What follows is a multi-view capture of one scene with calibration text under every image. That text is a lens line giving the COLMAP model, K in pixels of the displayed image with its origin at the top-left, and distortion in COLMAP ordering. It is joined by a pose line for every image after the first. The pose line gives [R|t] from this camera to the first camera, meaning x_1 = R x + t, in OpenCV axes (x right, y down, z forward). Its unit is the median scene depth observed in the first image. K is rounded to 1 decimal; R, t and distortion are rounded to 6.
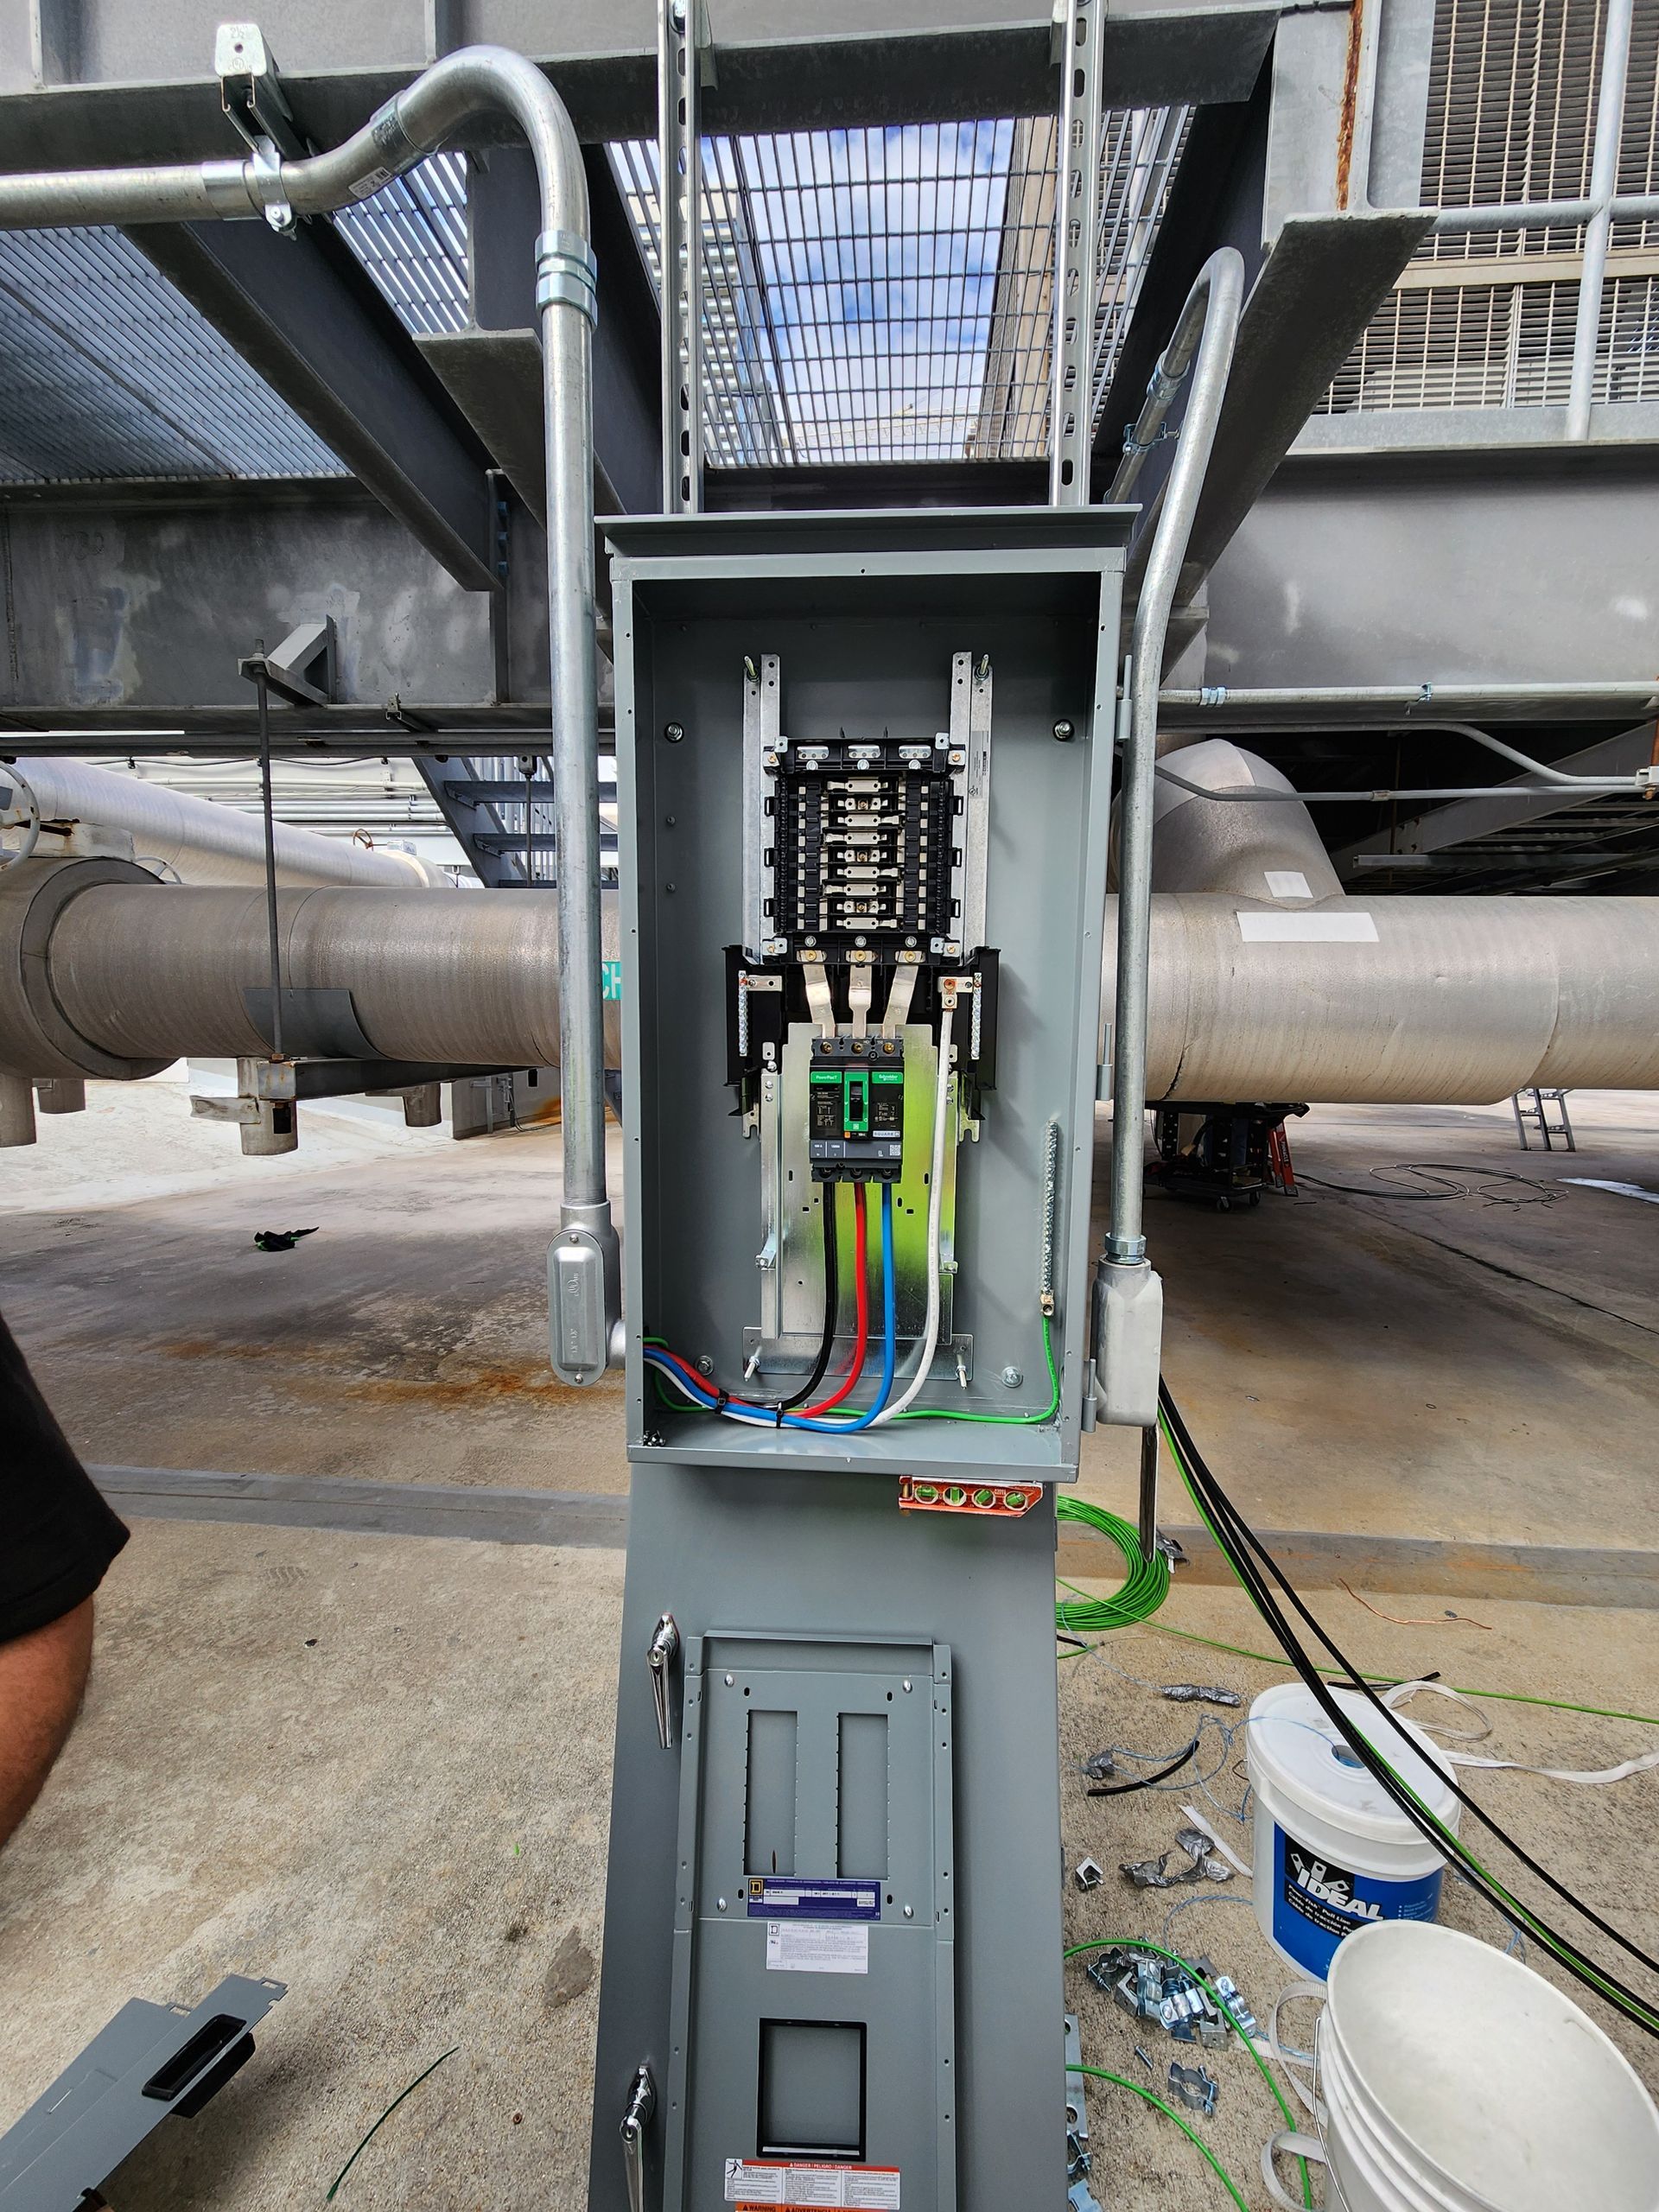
lens RADIAL K [[871.9, 0, 853.2], [0, 871.9, 1112.7], [0, 0, 1]] dist [0.001563, -0.000155]
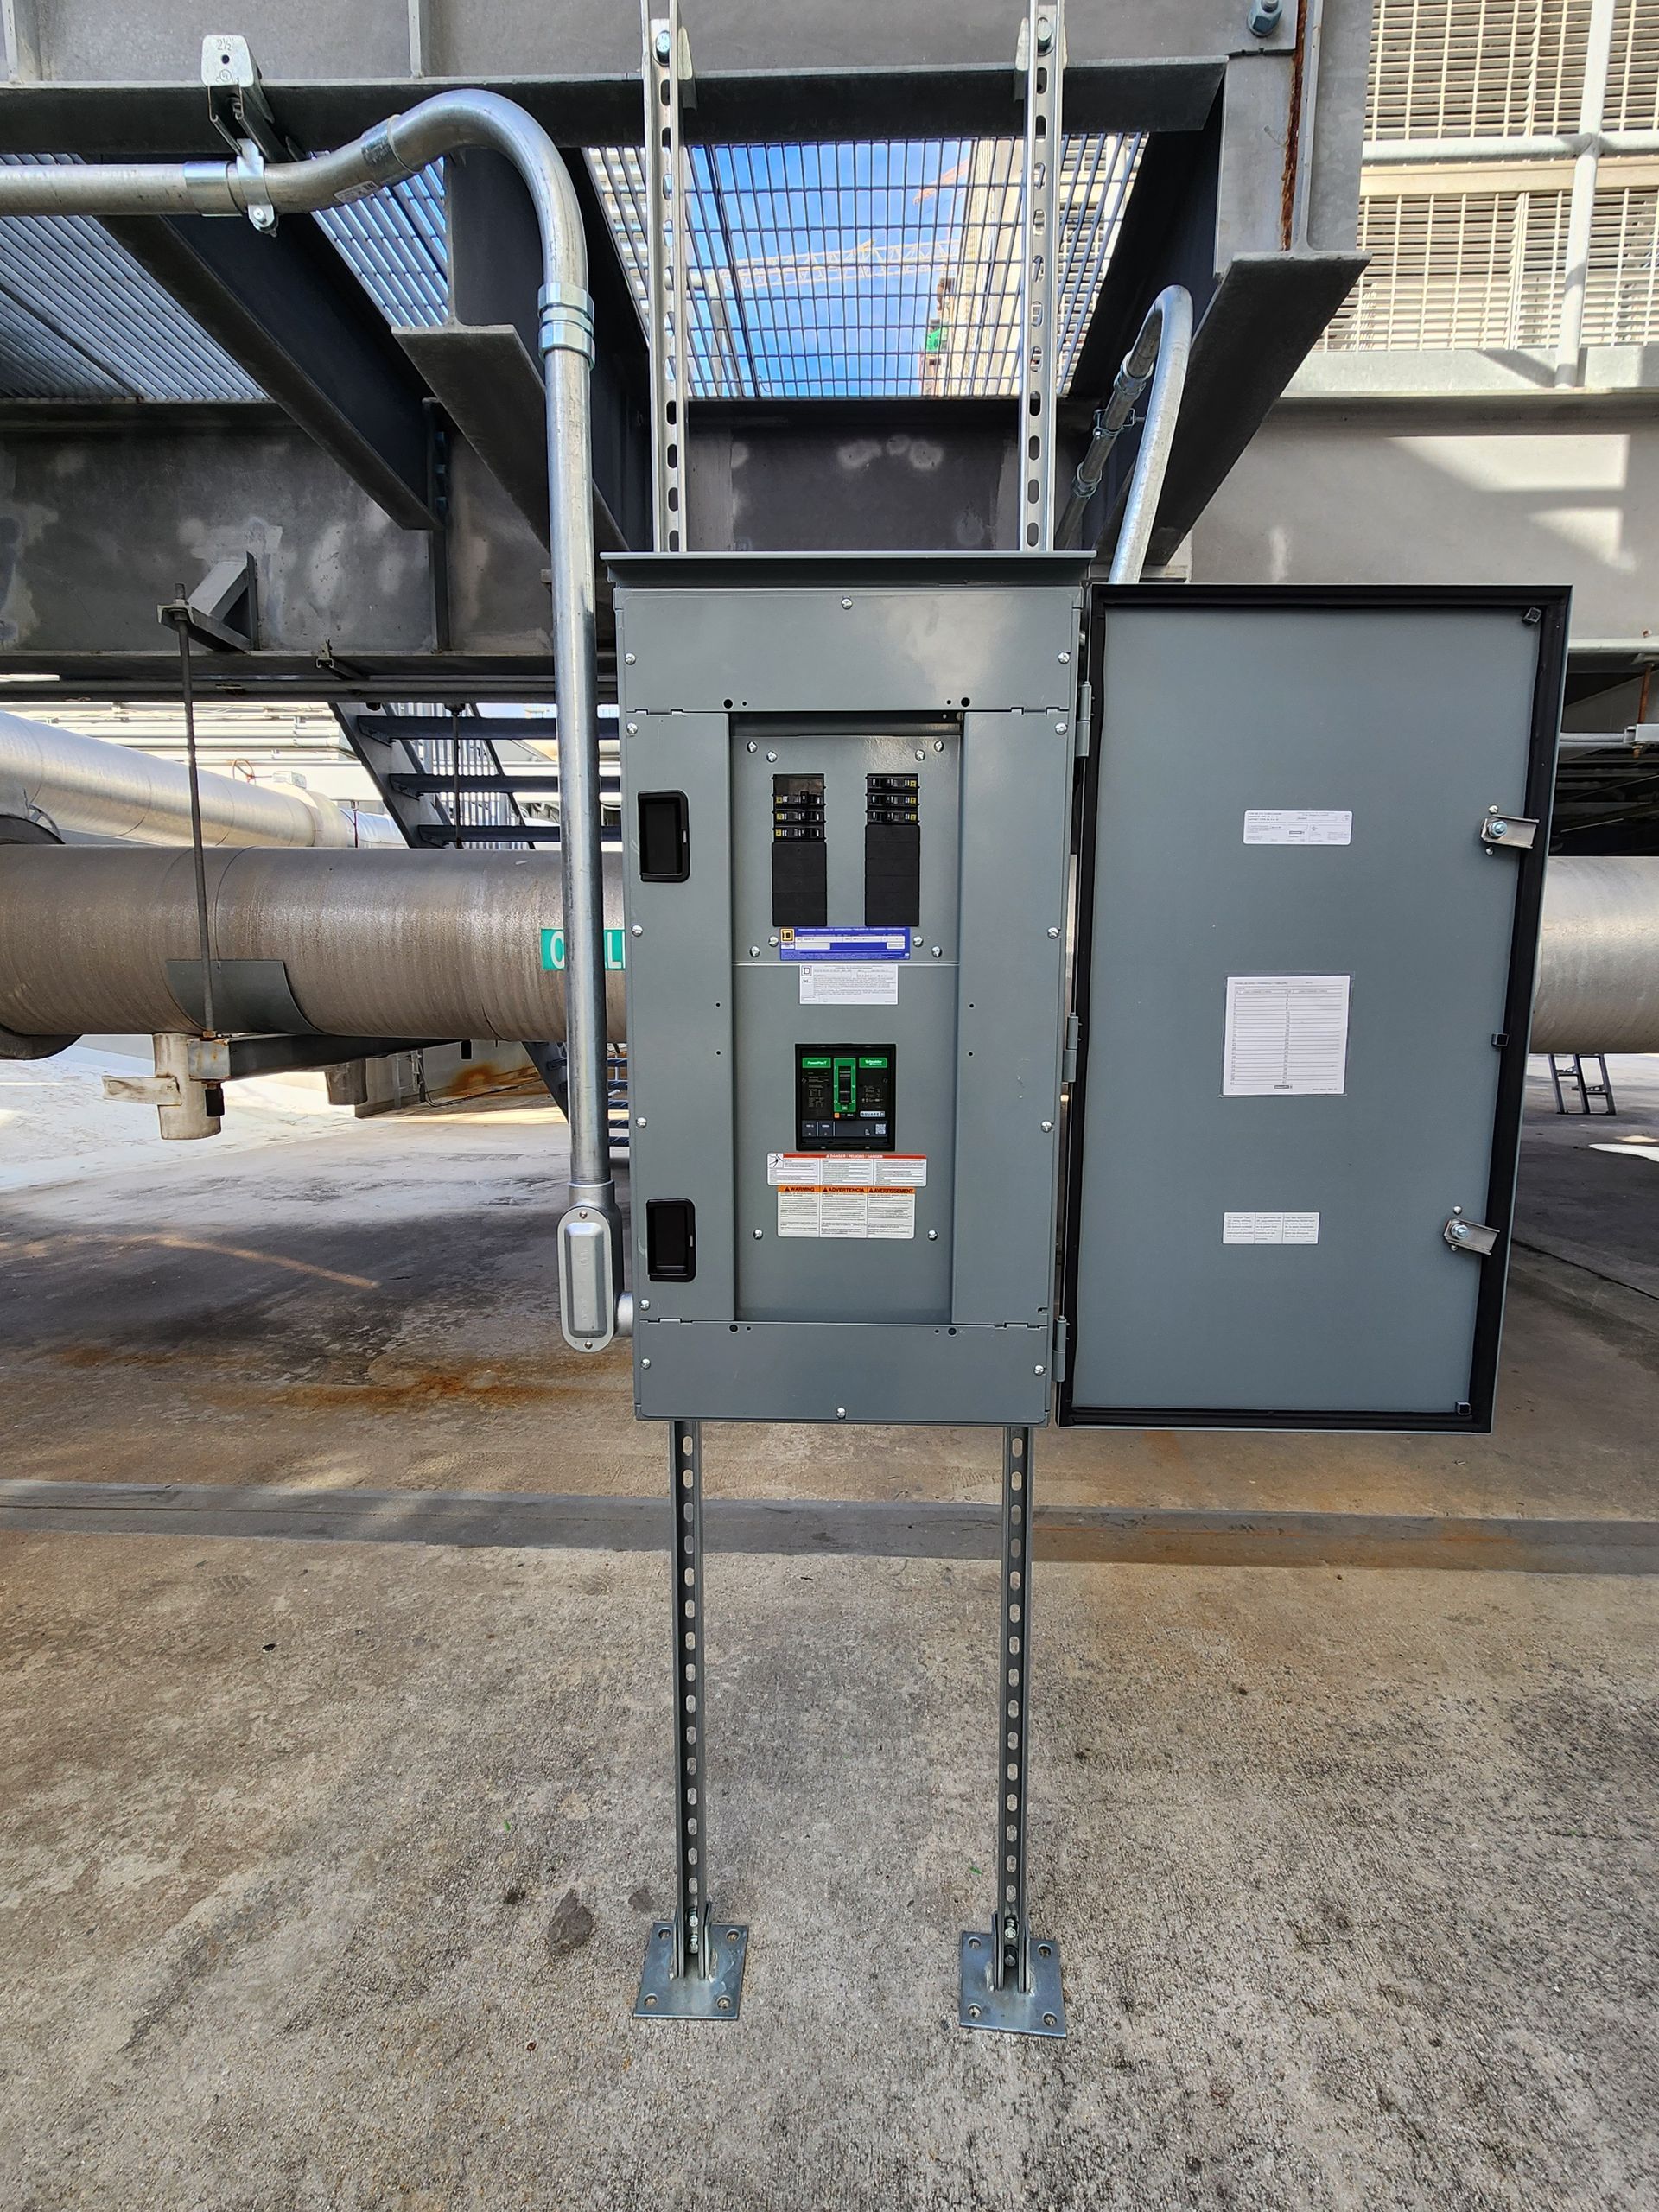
lens RADIAL K [[1101.5, 0, 840.7], [0, 1101.5, 1102.3], [0, 0, 1]] dist [0.000777, 0.001134]
pose [[0.999345, -0.013066, 0.033747, -0.029036], [0.012161, 0.999565, 0.026887, -0.016737], [-0.034083, -0.026459, 0.999069, -0.227457]]
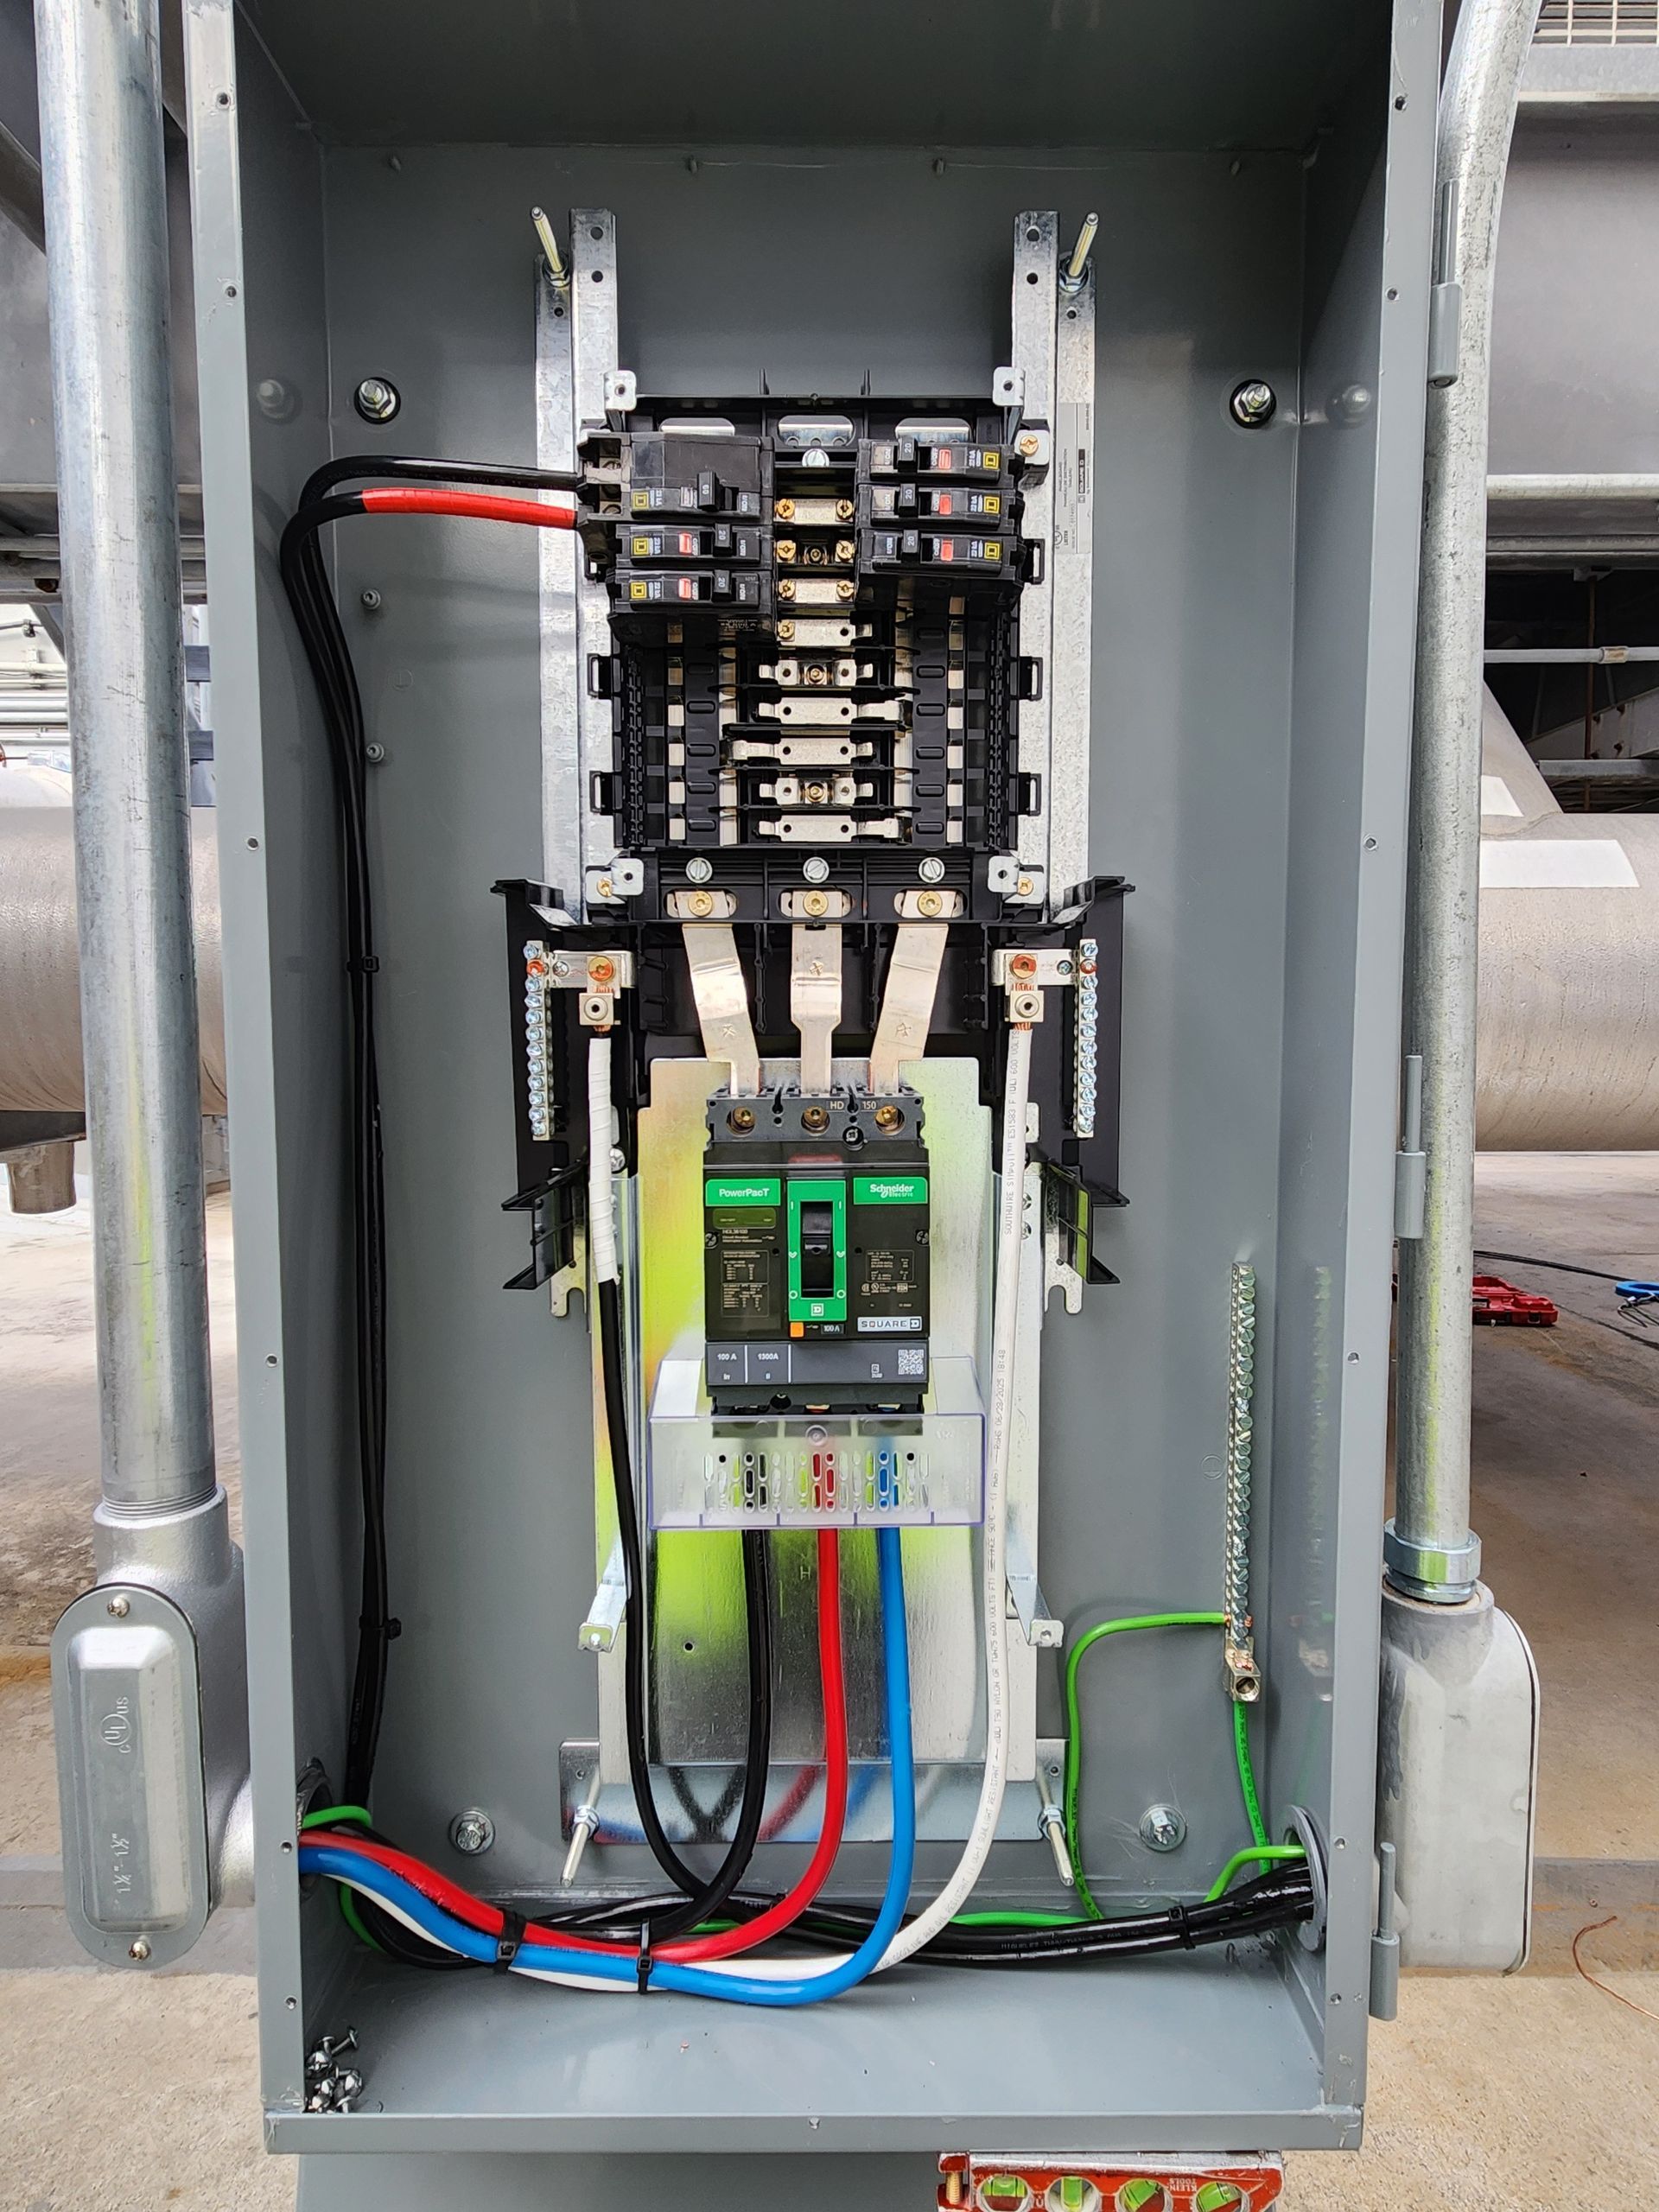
lens RADIAL K [[1123.2, 0, 830.8], [0, 1123.2, 1091.9], [0, 0, 1]] dist [0.000978, -0.000451]
pose [[0.997271, -0.018925, 0.071355, -0.016125], [0.021281, 0.999248, -0.032404, -0.042589], [-0.070688, 0.033834, 0.996925, 0.279555]]
